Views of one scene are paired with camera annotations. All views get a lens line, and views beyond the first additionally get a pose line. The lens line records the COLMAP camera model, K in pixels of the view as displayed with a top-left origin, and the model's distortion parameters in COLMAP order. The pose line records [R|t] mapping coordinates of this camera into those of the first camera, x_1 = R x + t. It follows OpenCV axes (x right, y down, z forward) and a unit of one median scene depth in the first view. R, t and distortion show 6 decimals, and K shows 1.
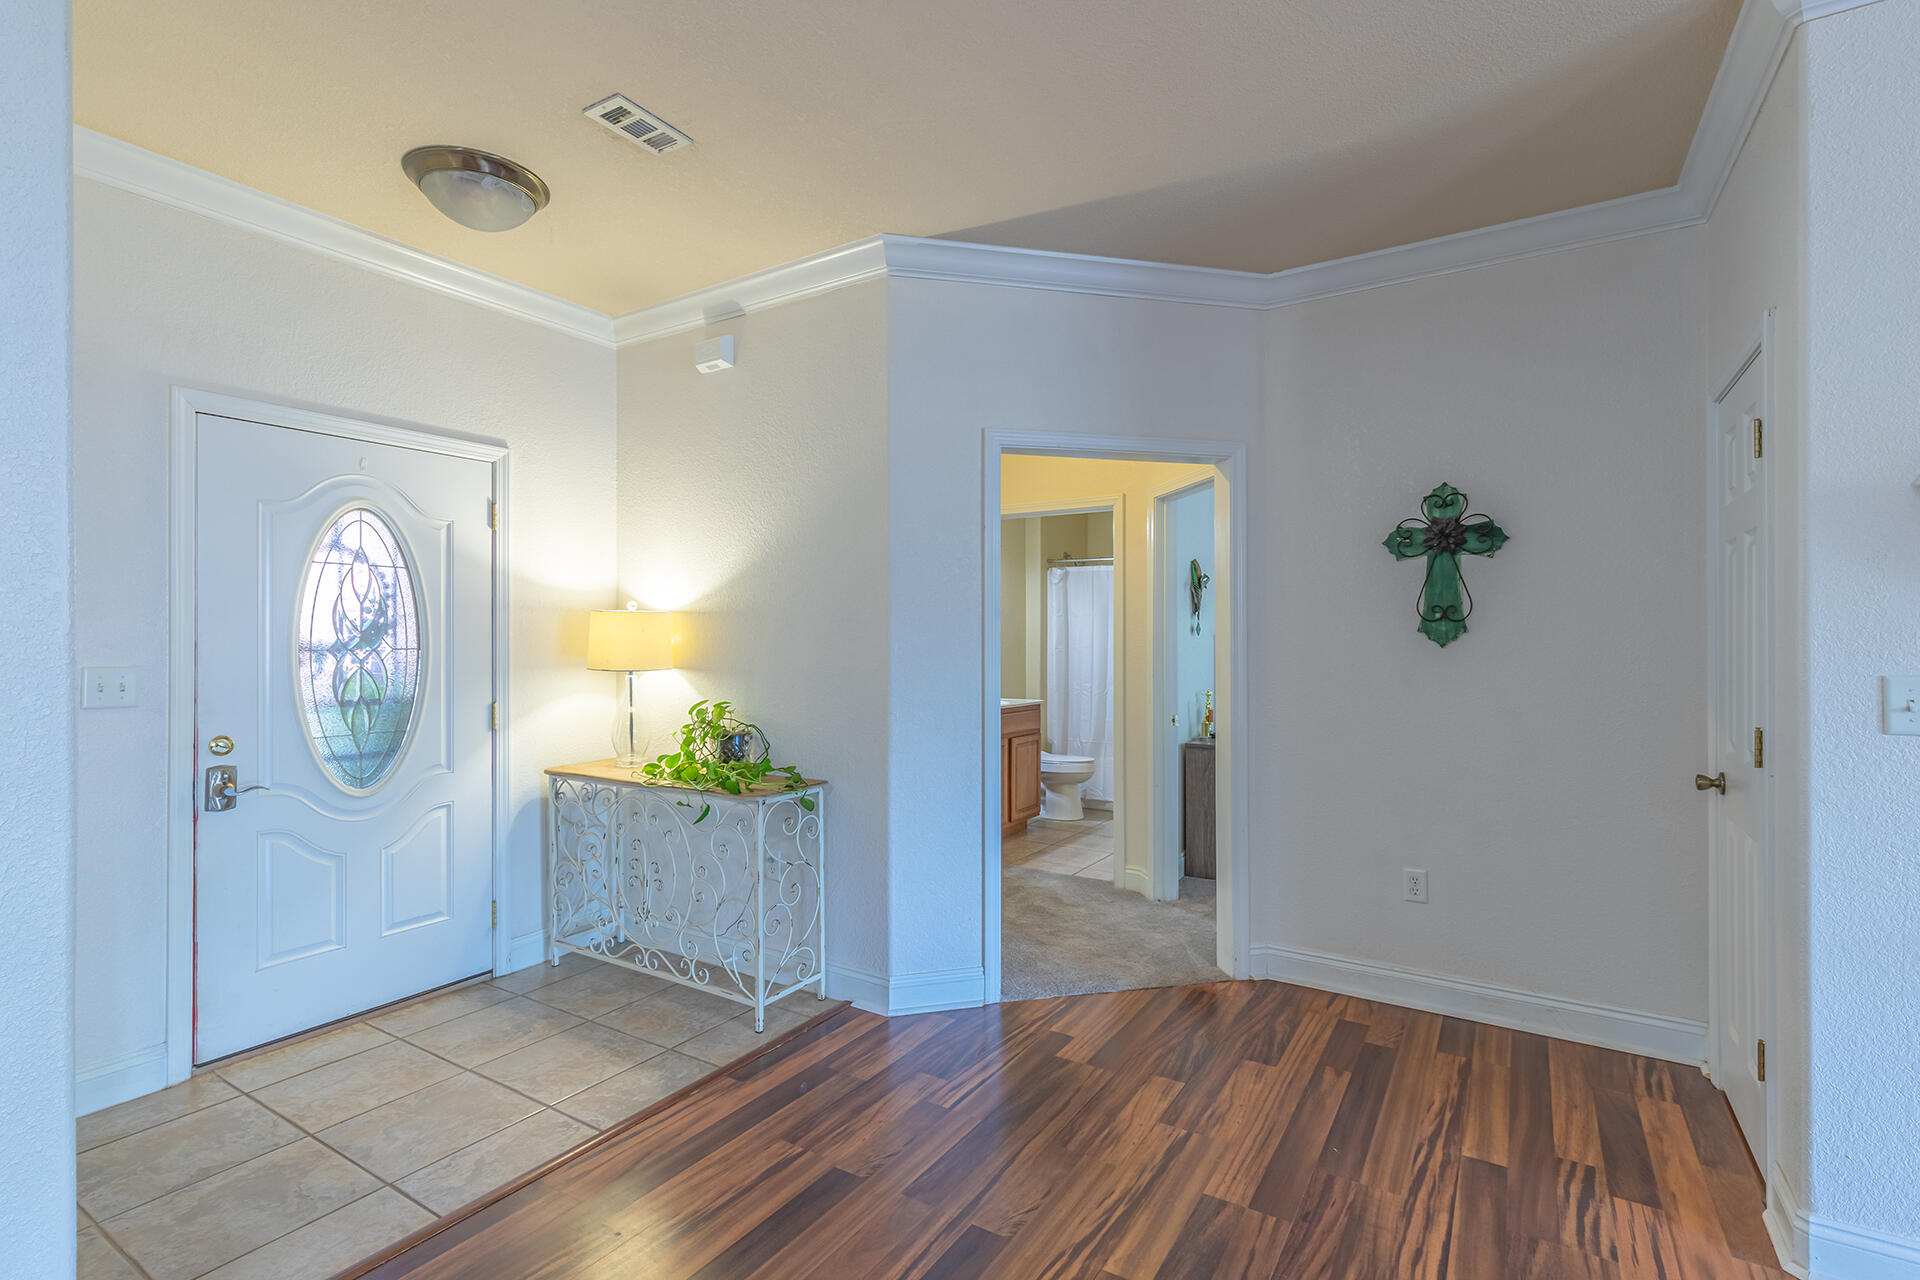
lens RADIAL K [[871.6, 0, 887.6], [0, 871.6, 641.1], [0, 0, 1]] dist [0.008723, -0.002843]
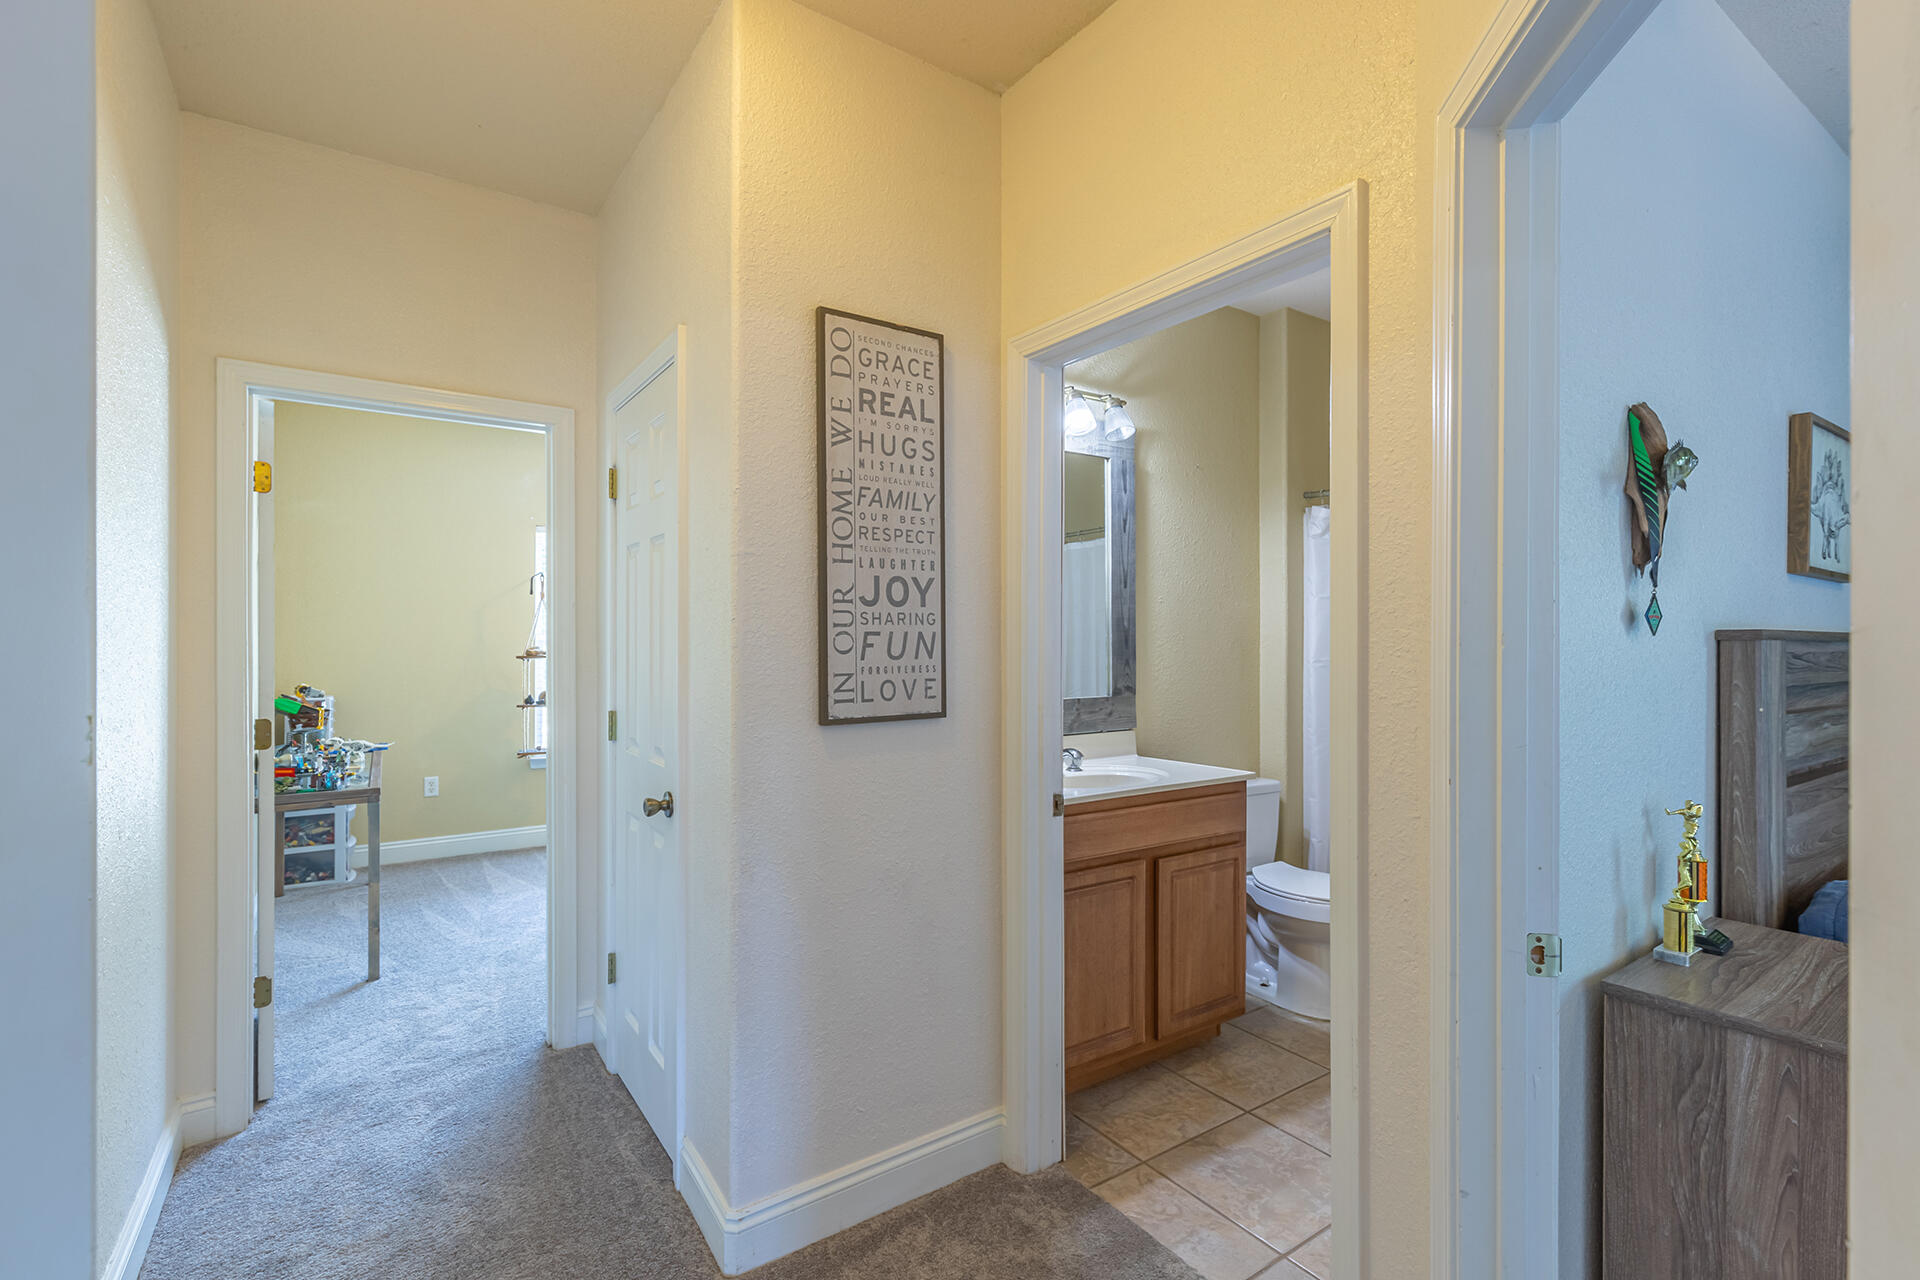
lens RADIAL K [[871.6, 0, 948.3], [0, 871.6, 646.3], [0, 0, 1]] dist [0.008723, -0.002843]
pose [[0.944241, 0.004730, -0.329221, 0.205790], [-0.005482, 0.999984, -0.001357, 0.000895], [0.329209, 0.003086, 0.944252, 0.578395]]
